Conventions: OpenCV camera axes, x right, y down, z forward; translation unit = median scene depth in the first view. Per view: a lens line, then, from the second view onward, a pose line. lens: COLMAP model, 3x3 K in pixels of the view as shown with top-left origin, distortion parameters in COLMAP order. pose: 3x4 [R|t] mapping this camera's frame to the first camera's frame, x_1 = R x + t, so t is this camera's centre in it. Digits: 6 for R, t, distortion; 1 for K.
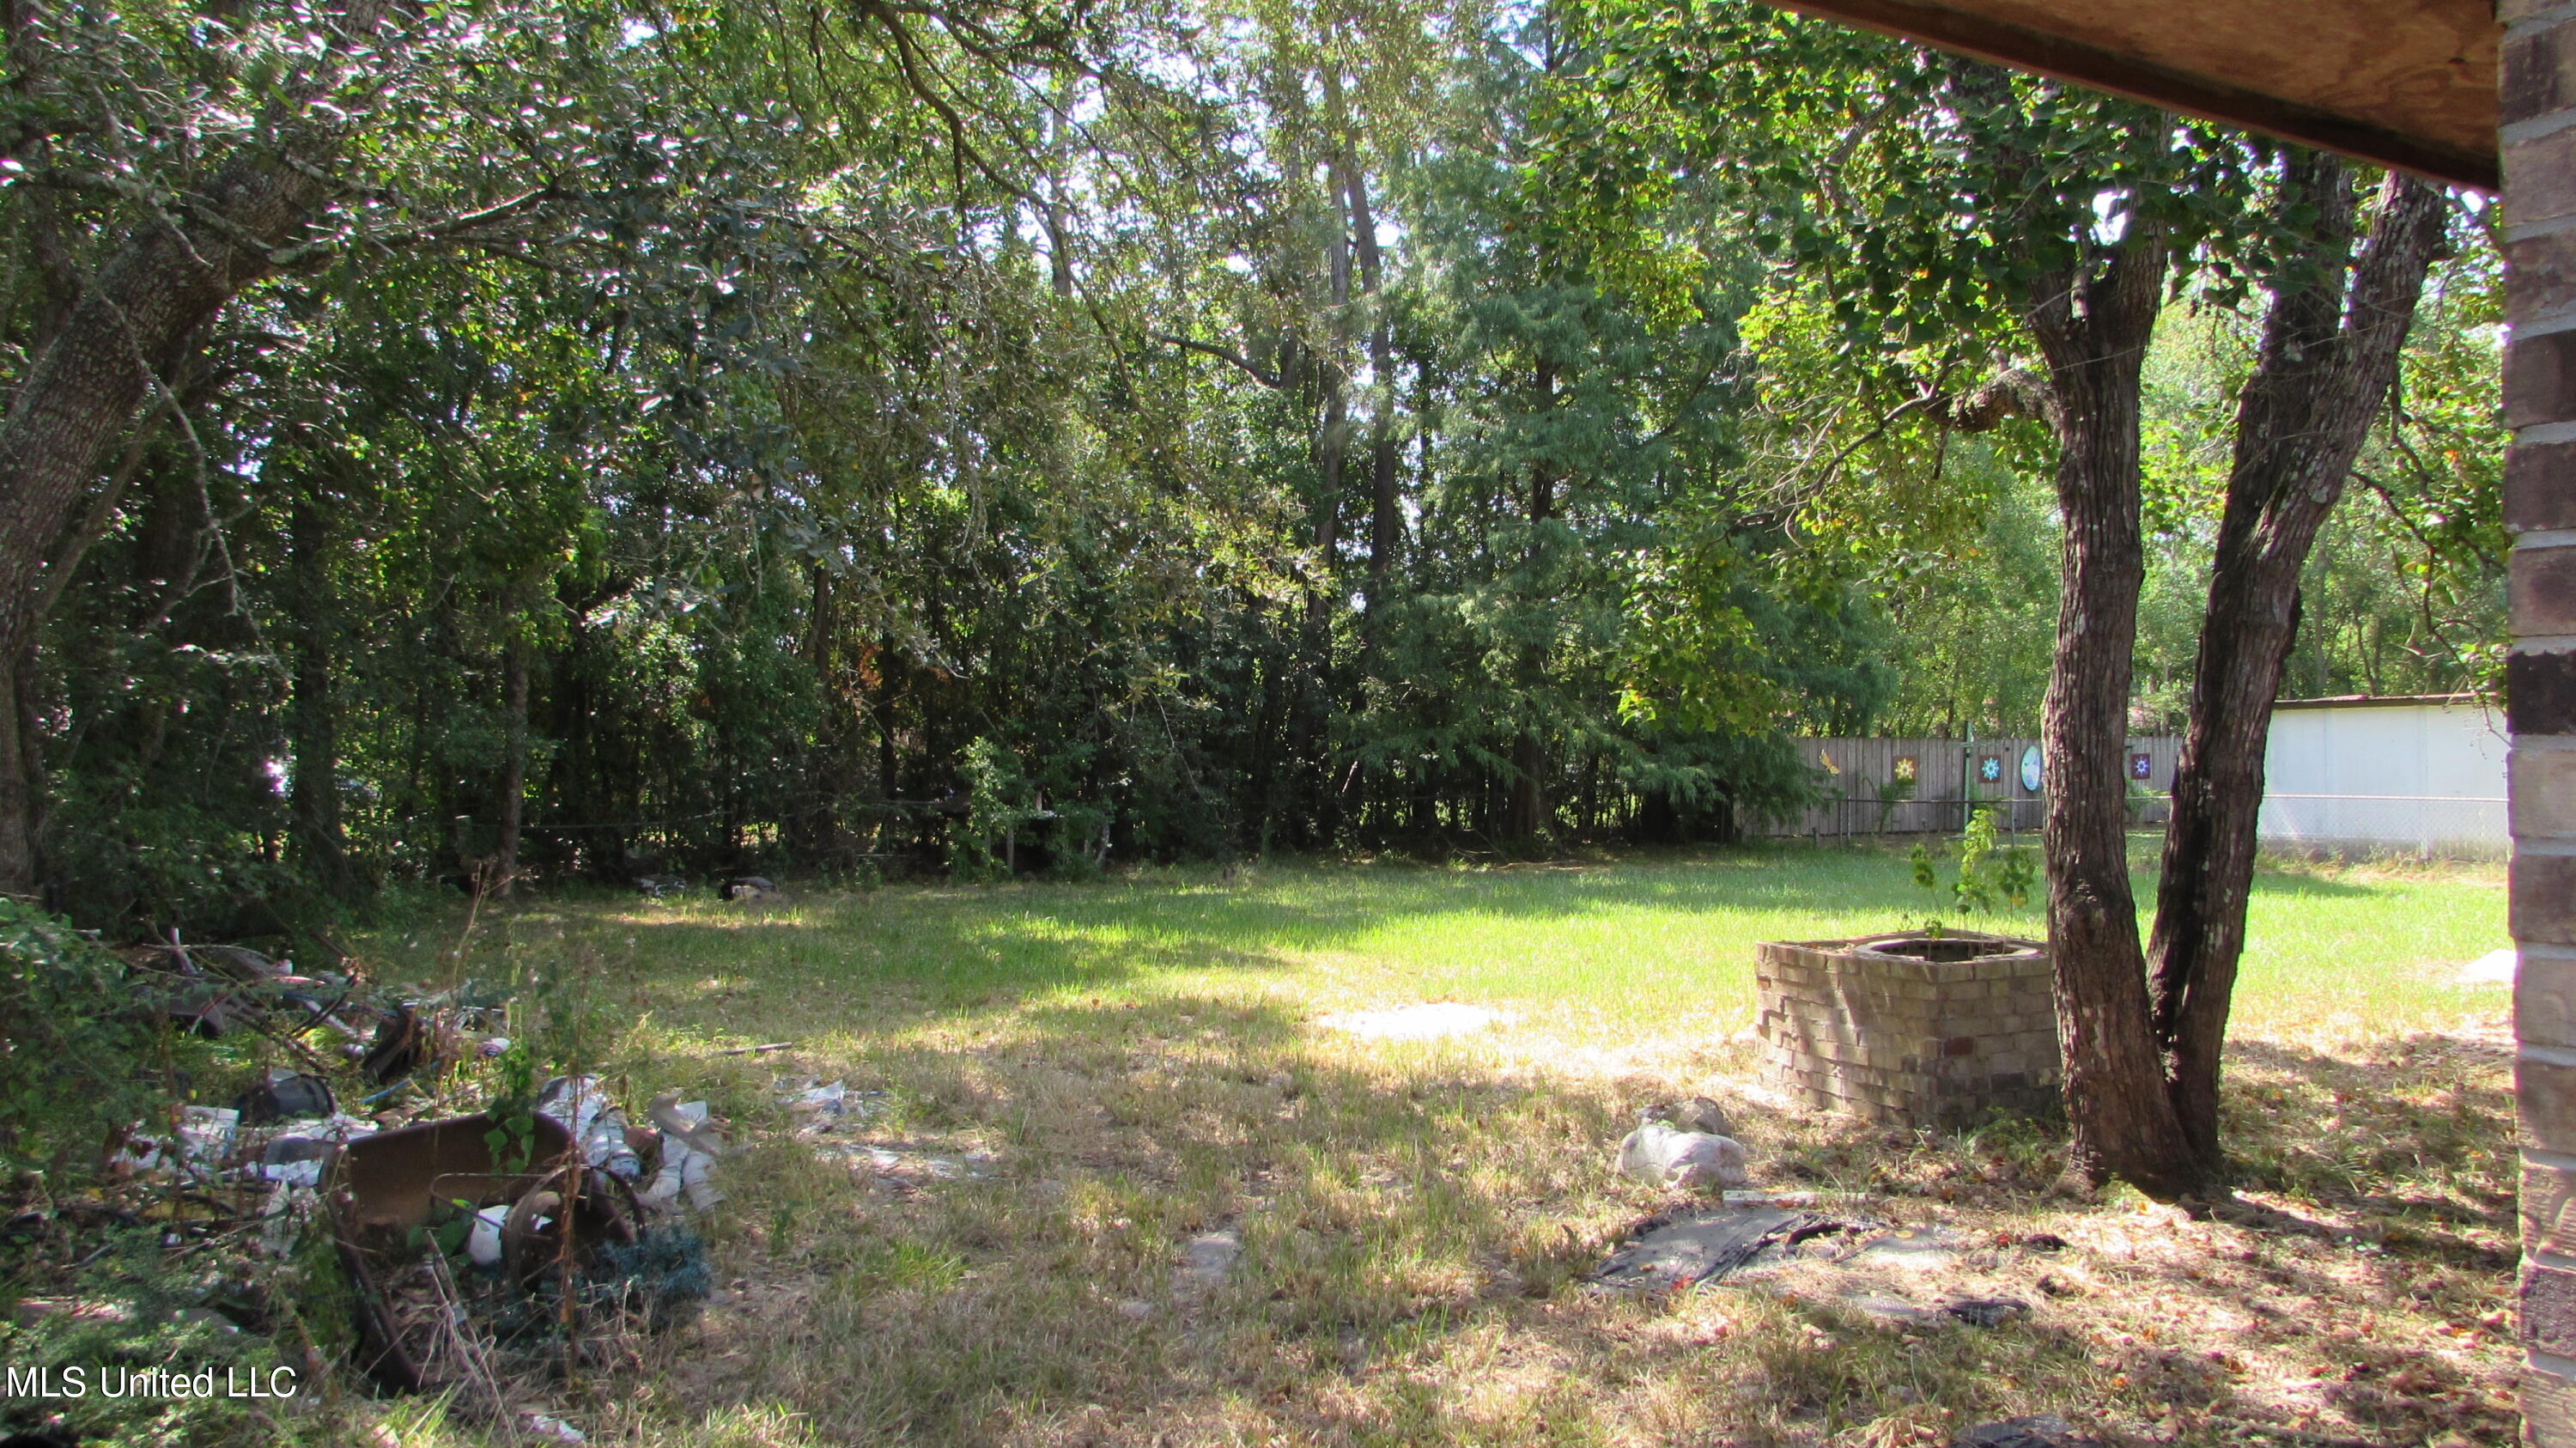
lens RADIAL K [[1823.3, 0, 1297.3], [0, 1823.3, 738.1], [0, 0, 1]] dist [-0.039033, 0.015712]
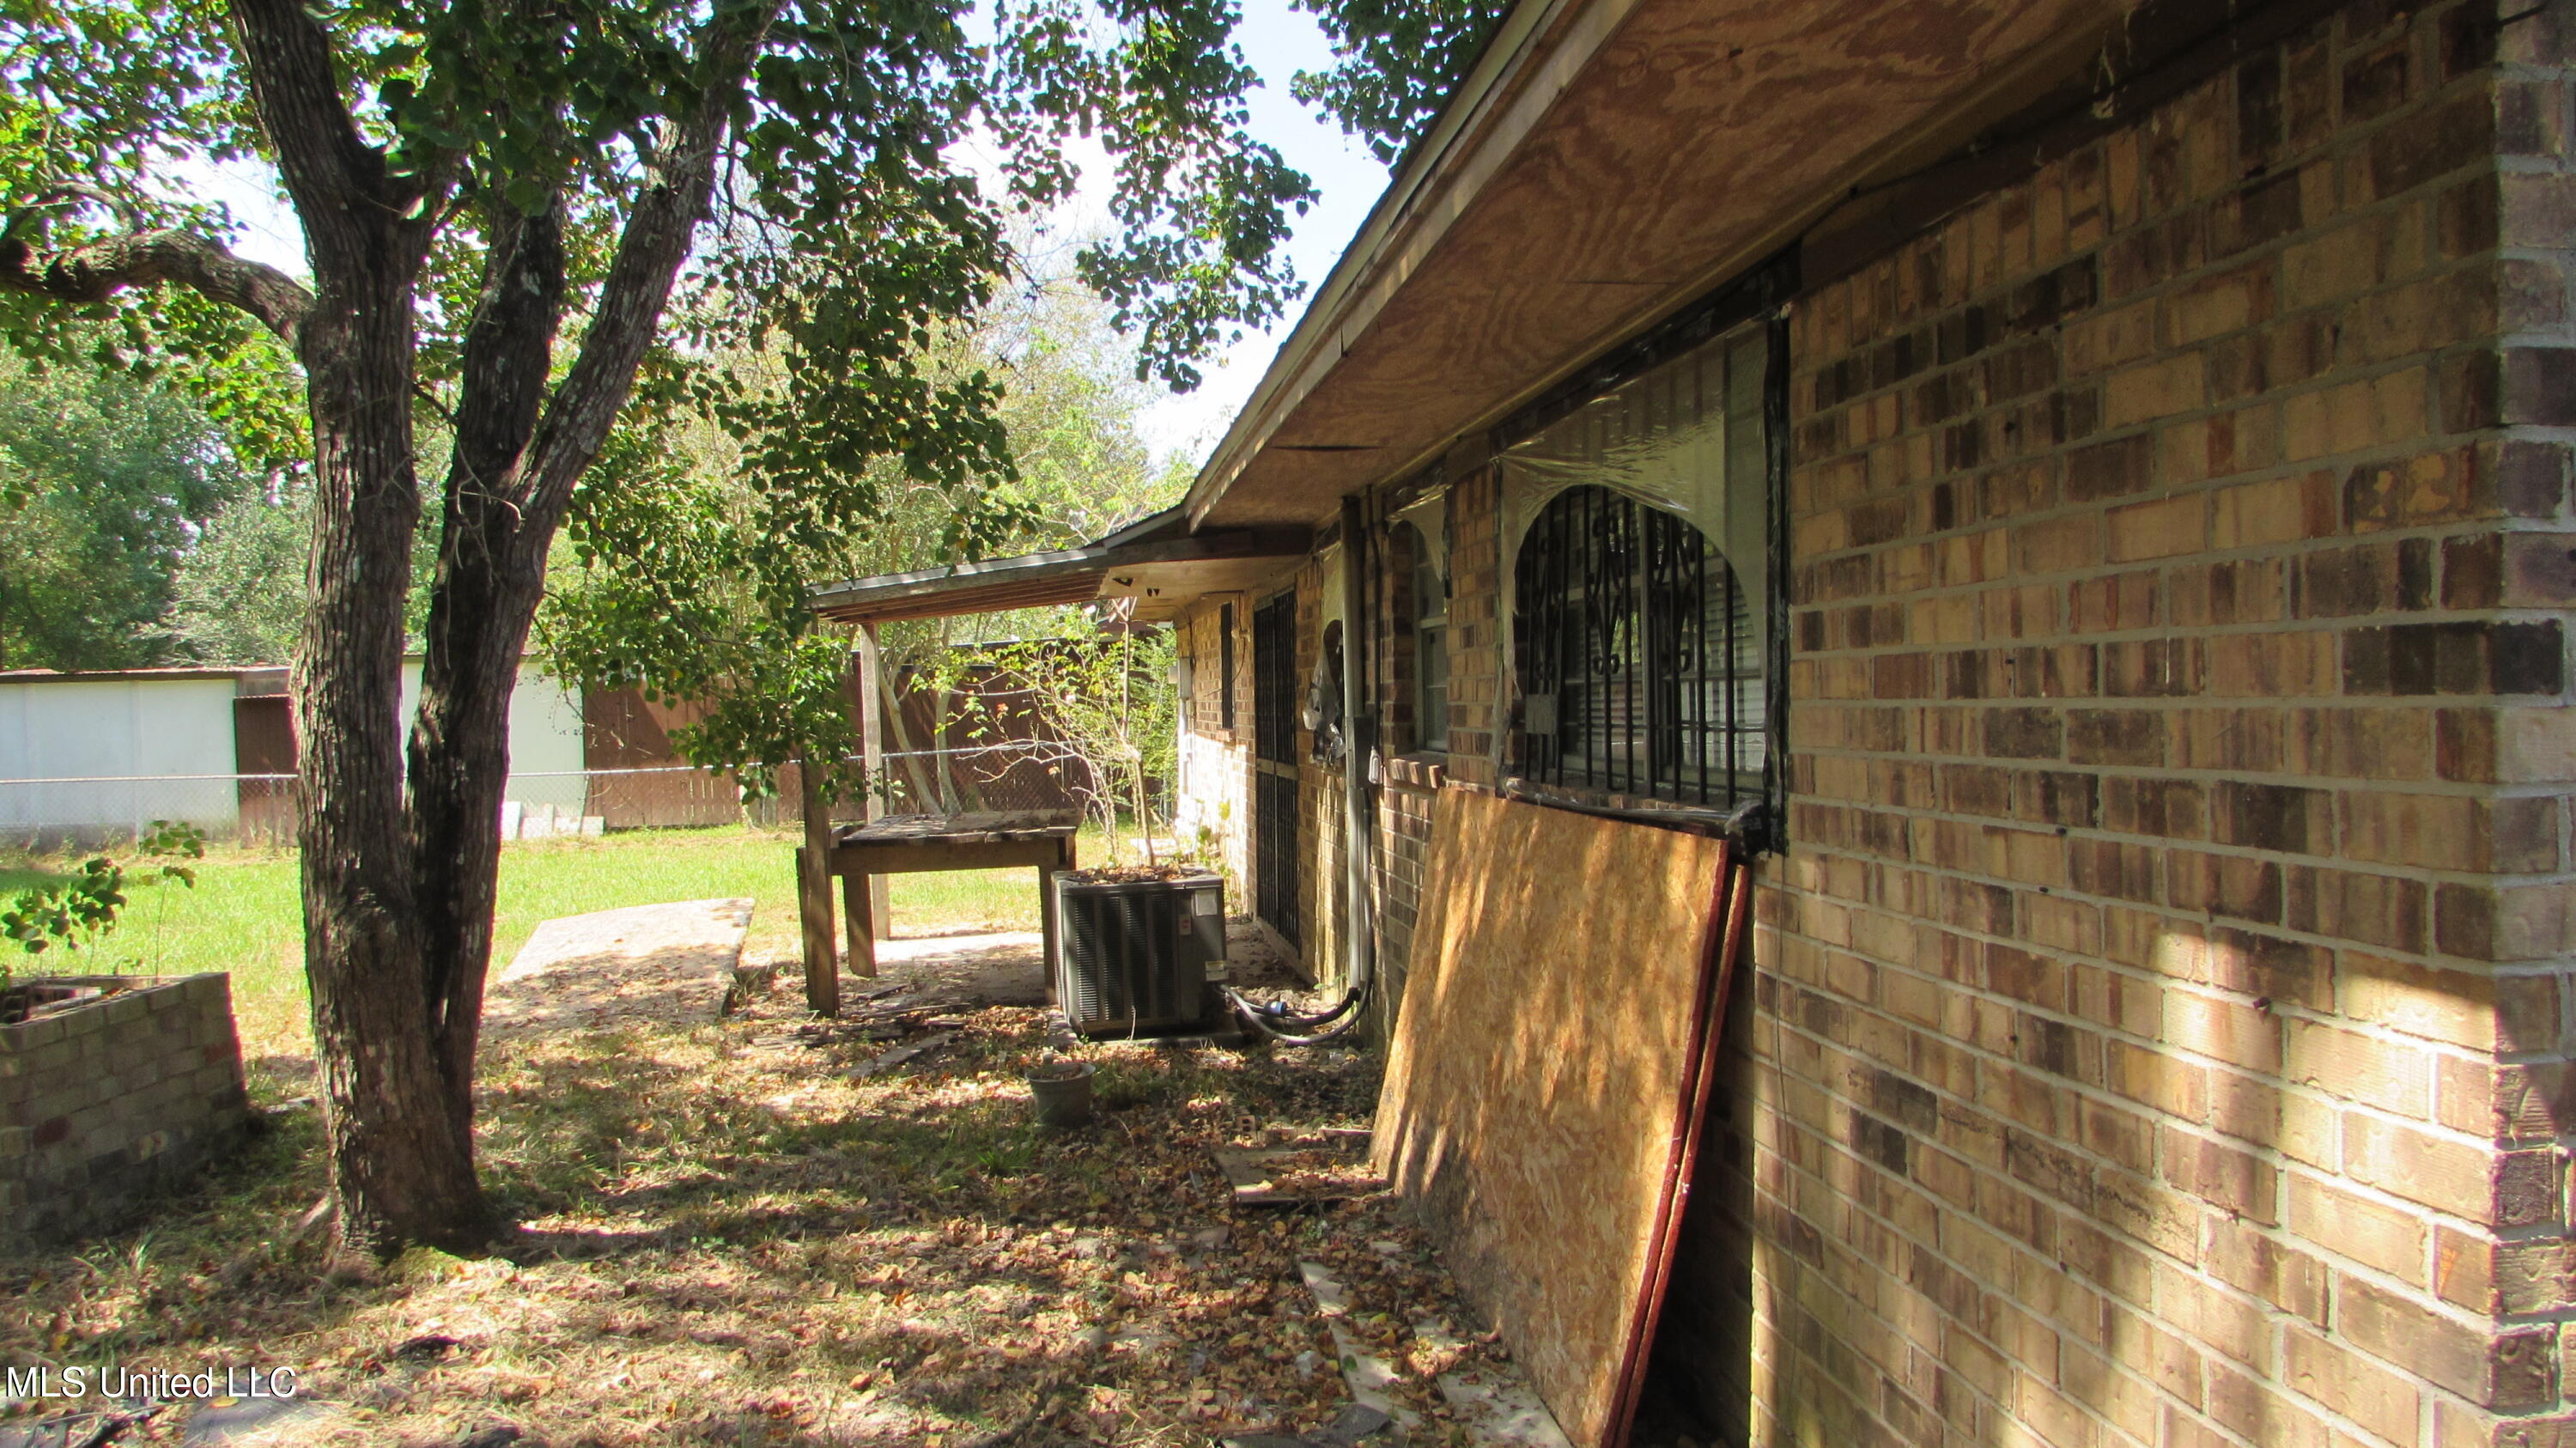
lens RADIAL K [[1823.3, 0, 1278.4], [0, 1823.3, 744.5], [0, 0, 1]] dist [-0.039033, 0.015712]
pose [[0.355795, -0.021510, 0.934316, -0.168723], [0.006585, 0.999768, 0.020509, 0.000716], [-0.934541, -0.001144, 0.355854, 0.334563]]
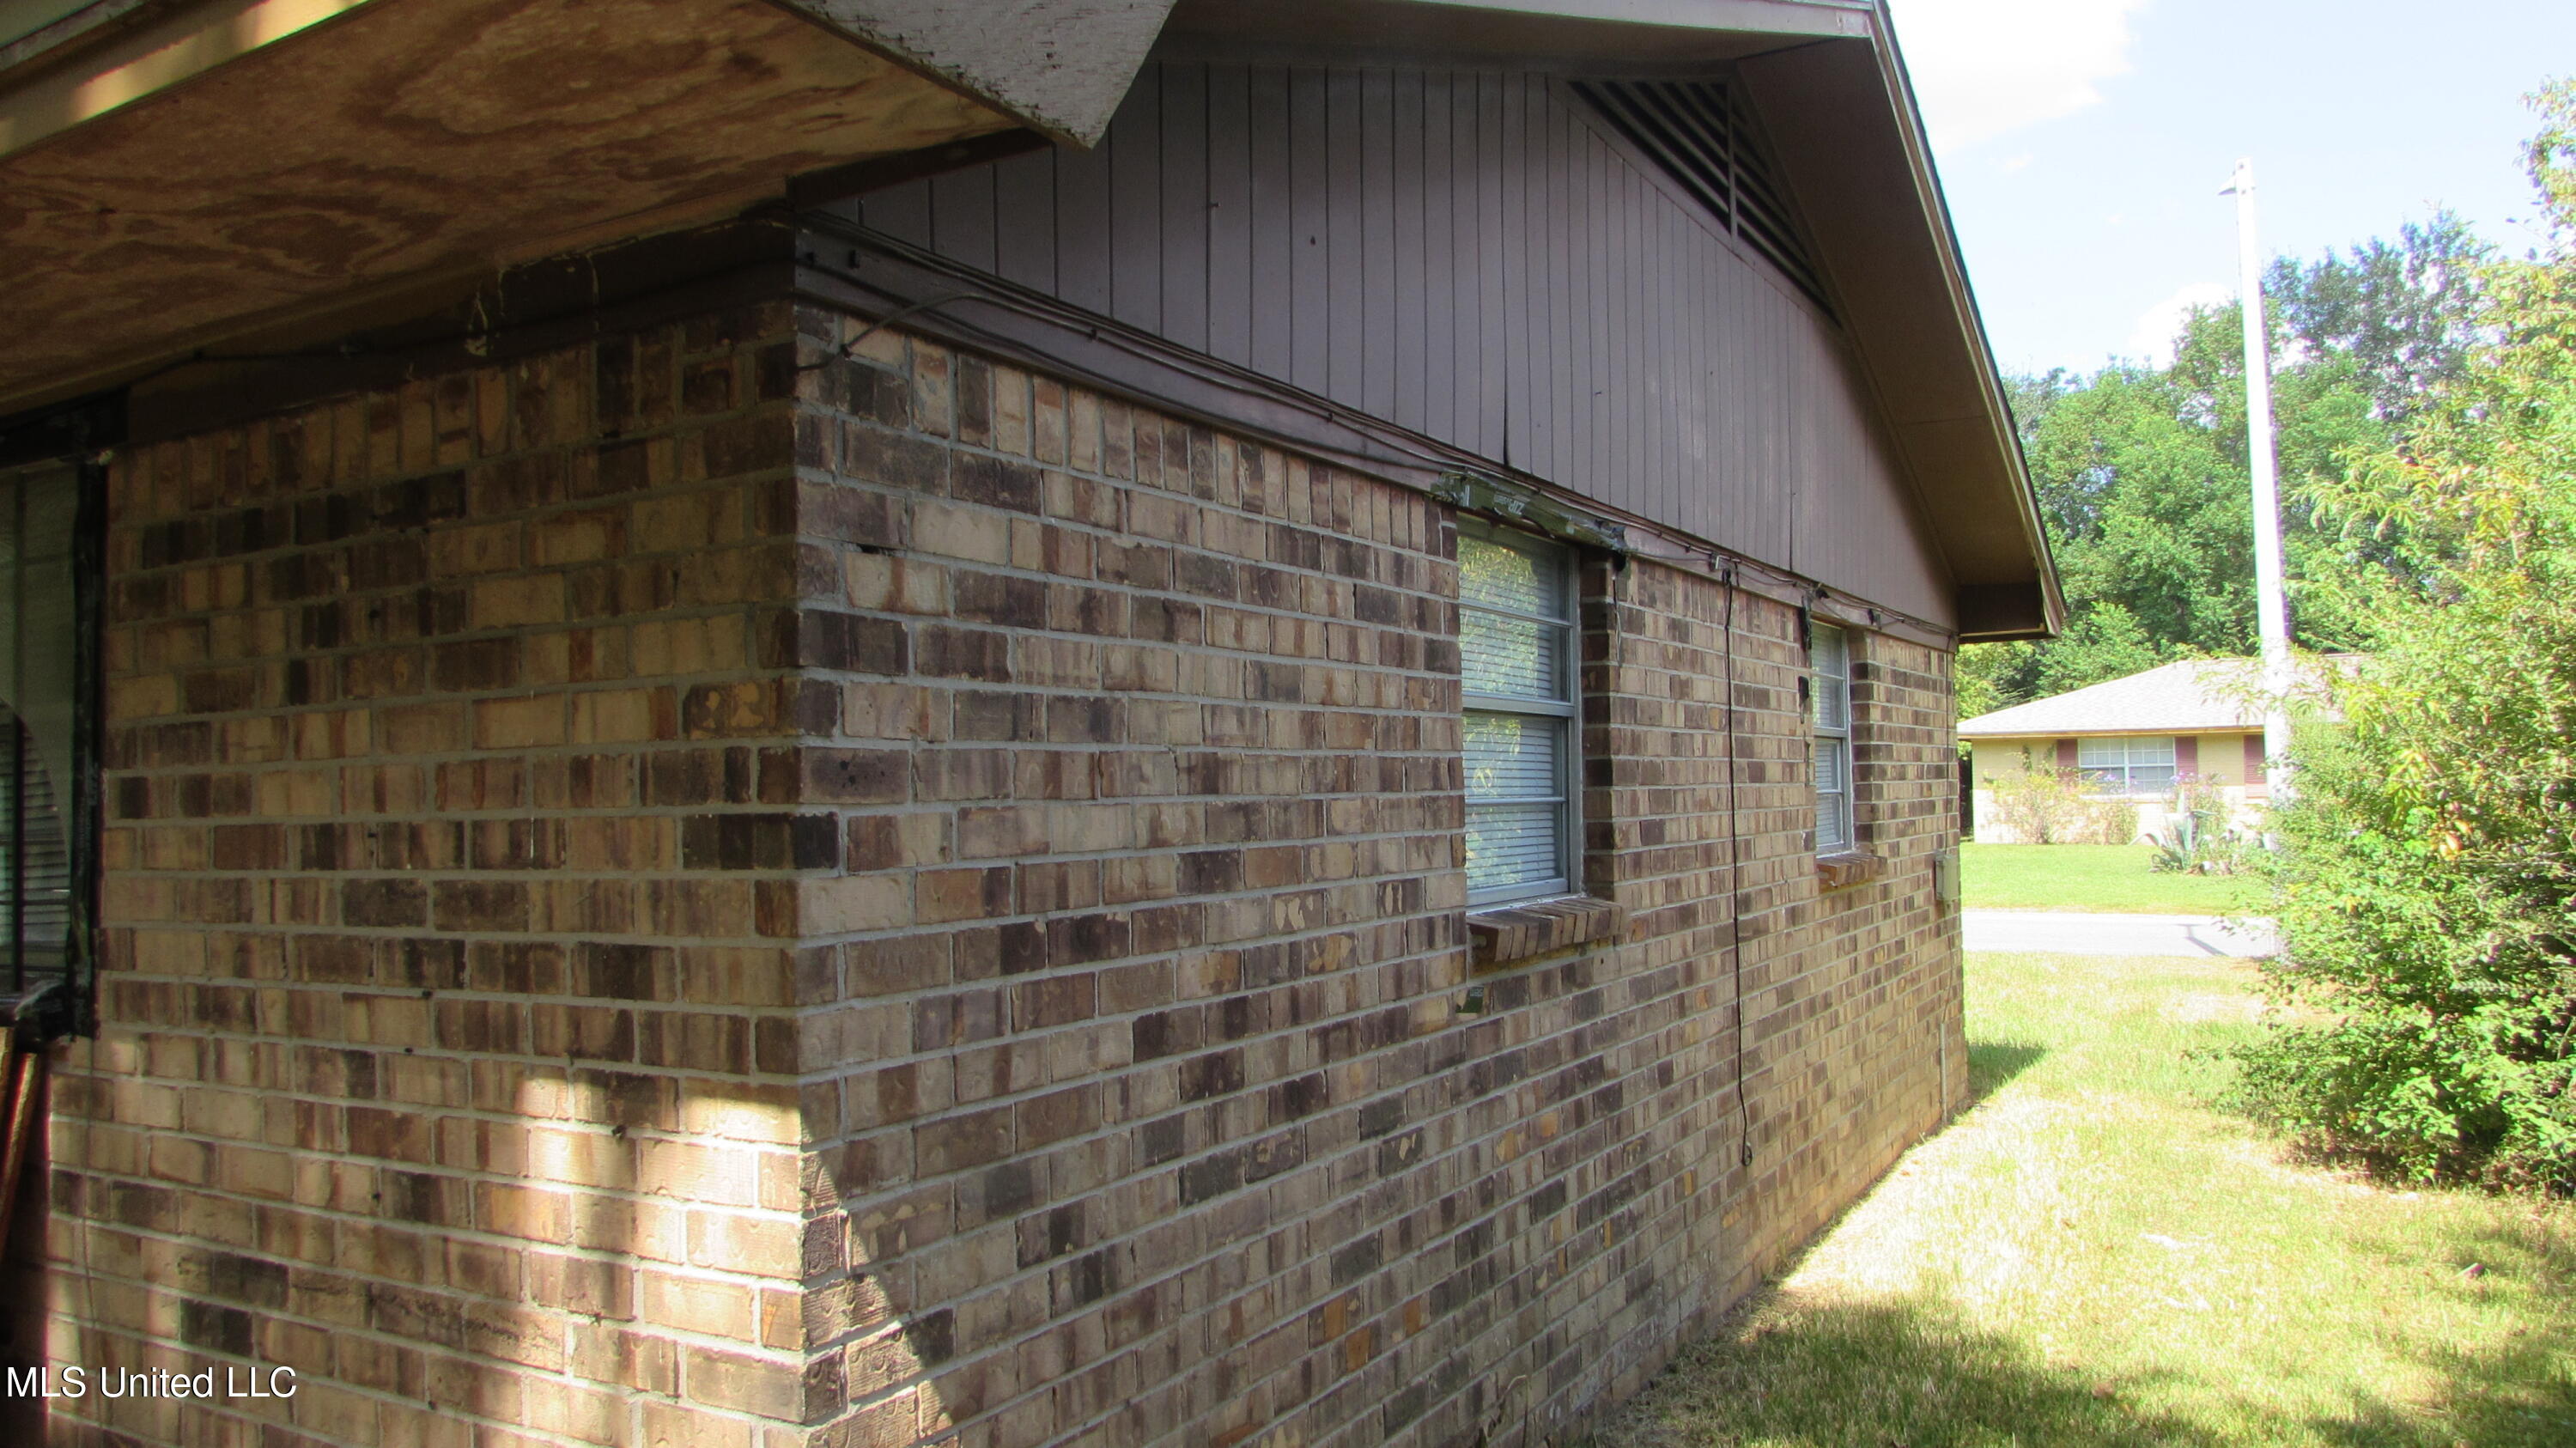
lens RADIAL K [[1823.3, 0, 1289.6], [0, 1823.3, 722.4], [0, 0, 1]] dist [-0.039033, 0.015712]
pose [[-0.522934, 0.059859, 0.850269, -0.212190], [0.016181, 0.998048, -0.060311, -0.006177], [-0.852220, -0.017780, -0.522882, 0.366685]]
